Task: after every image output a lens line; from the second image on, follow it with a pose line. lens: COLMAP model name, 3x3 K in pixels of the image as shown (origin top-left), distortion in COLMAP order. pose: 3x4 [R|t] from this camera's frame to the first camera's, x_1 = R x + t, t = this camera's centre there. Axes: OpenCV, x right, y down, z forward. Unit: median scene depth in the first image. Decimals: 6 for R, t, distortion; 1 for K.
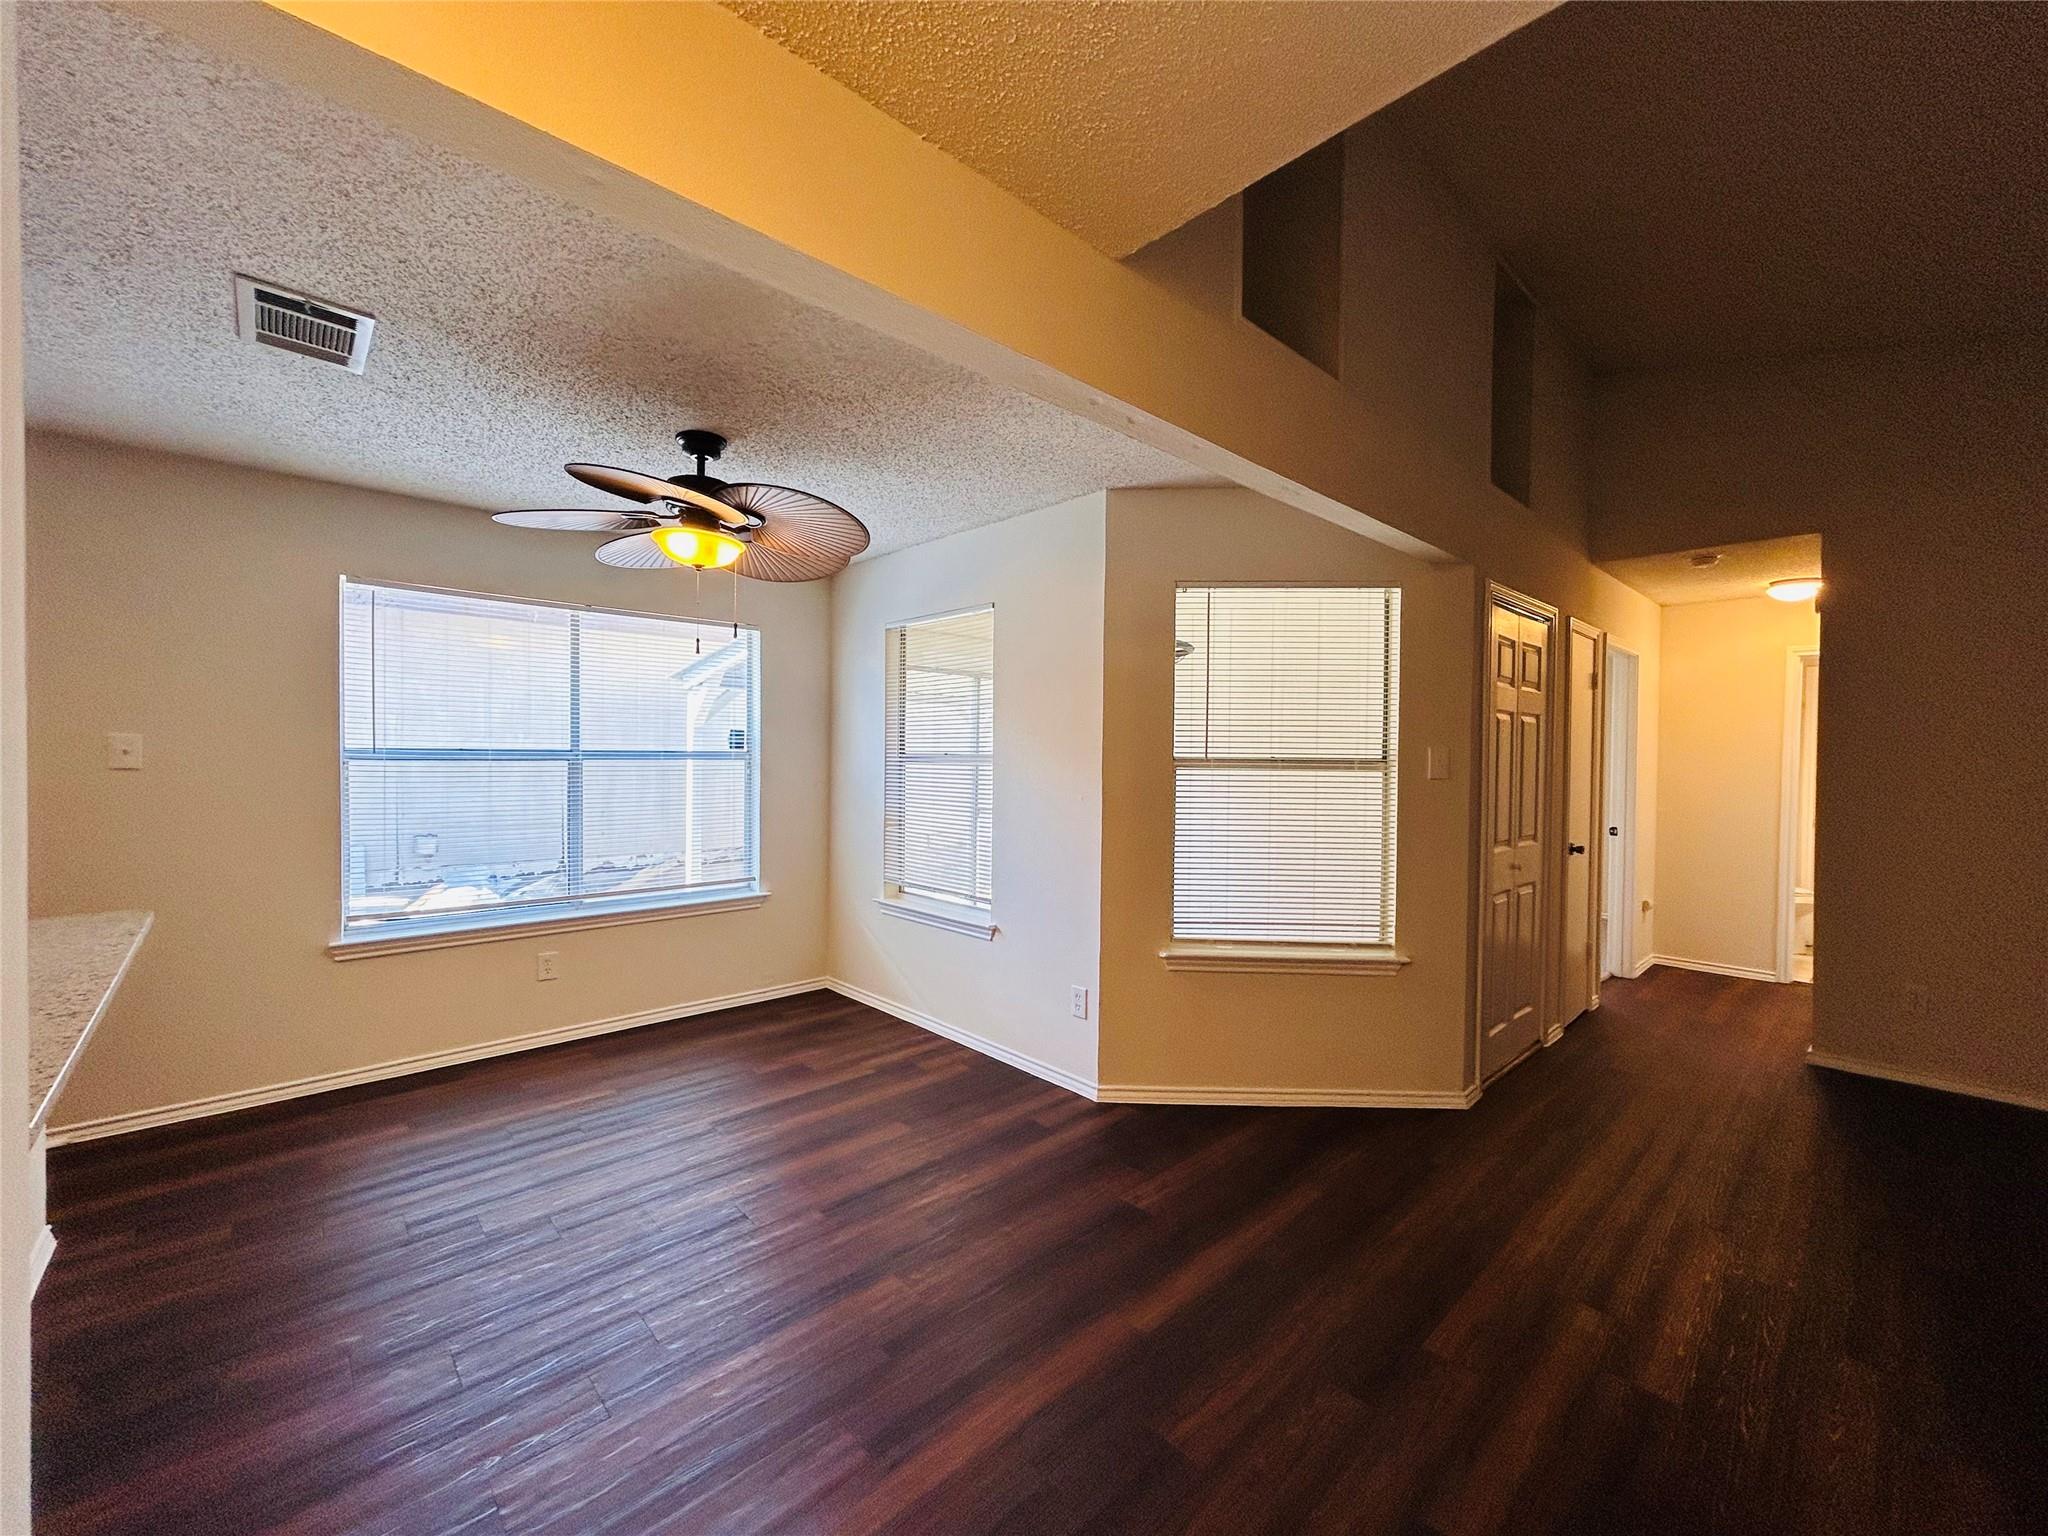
lens RADIAL K [[825.6, 0, 1019.7], [0, 825.6, 766.8], [0, 0, 1]] dist [0.000239, 0.000225]
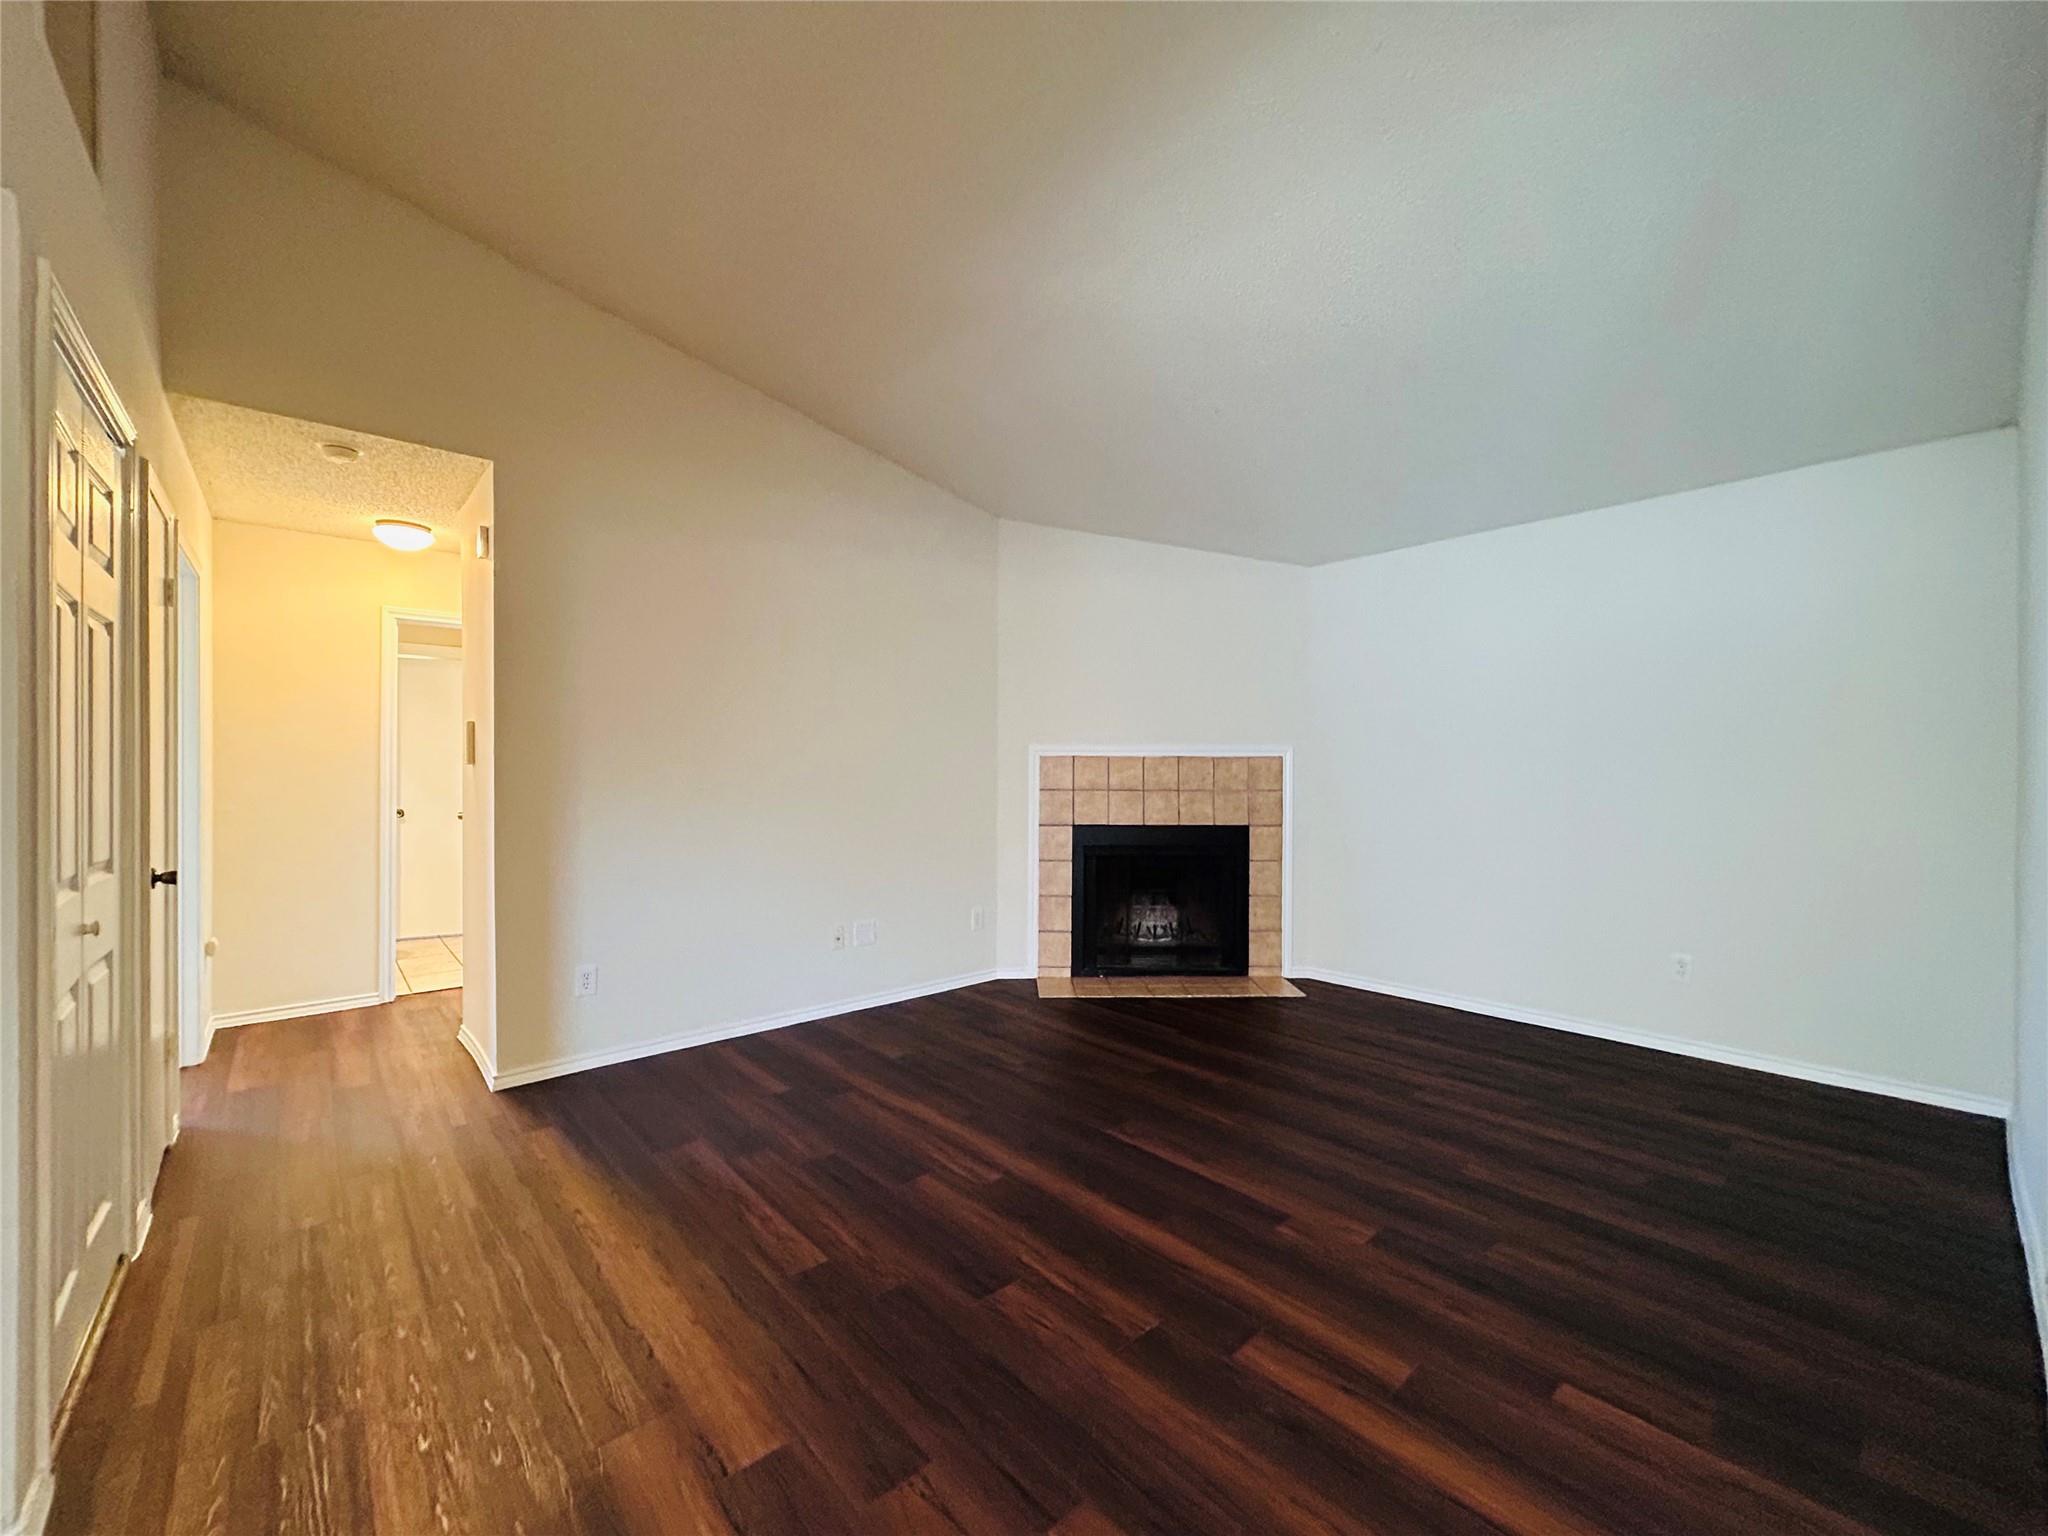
lens RADIAL K [[825.6, 0, 1019.7], [0, 825.6, 766.8], [0, 0, 1]] dist [0.000239, 0.000225]
pose [[0.032812, -0.012332, 0.999385, 0.134391], [0.017846, 0.999772, 0.011751, 0.029050], [-0.999302, 0.017449, 0.033025, 0.421891]]
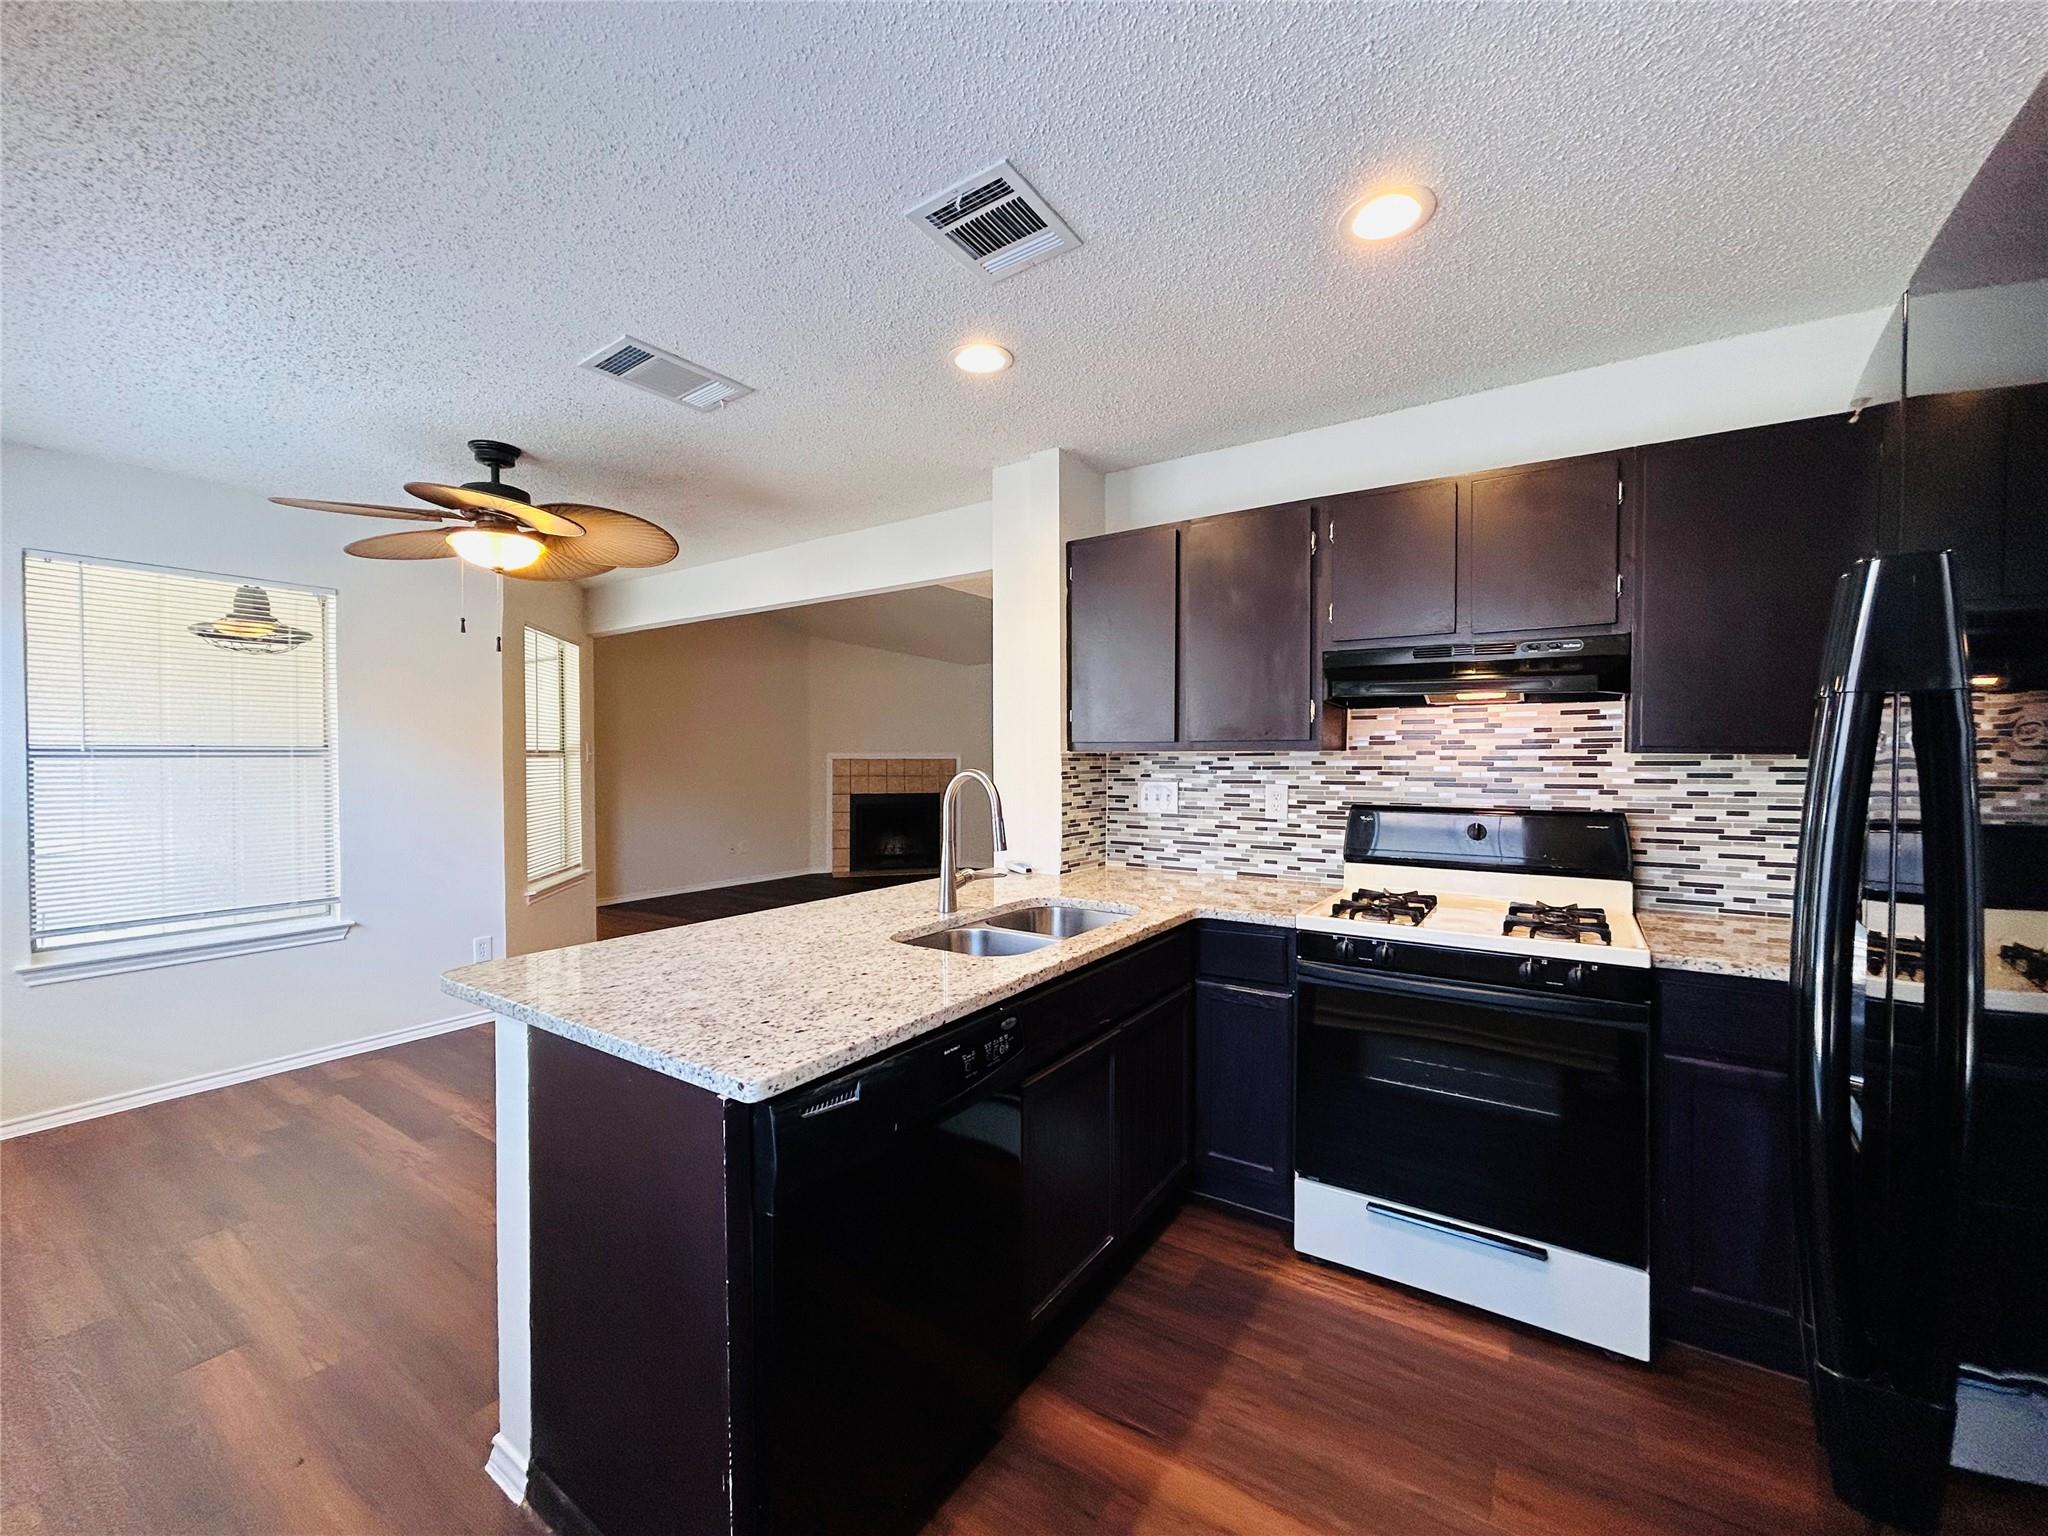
lens RADIAL K [[825.6, 0, 1019.7], [0, 825.6, 766.8], [0, 0, 1]] dist [0.000239, 0.000225]
pose [[-0.213101, -0.029692, 0.976579, -1.101712], [0.002881, 0.999515, 0.031017, -0.019041], [-0.977026, 0.009423, -0.212913, 0.414528]]
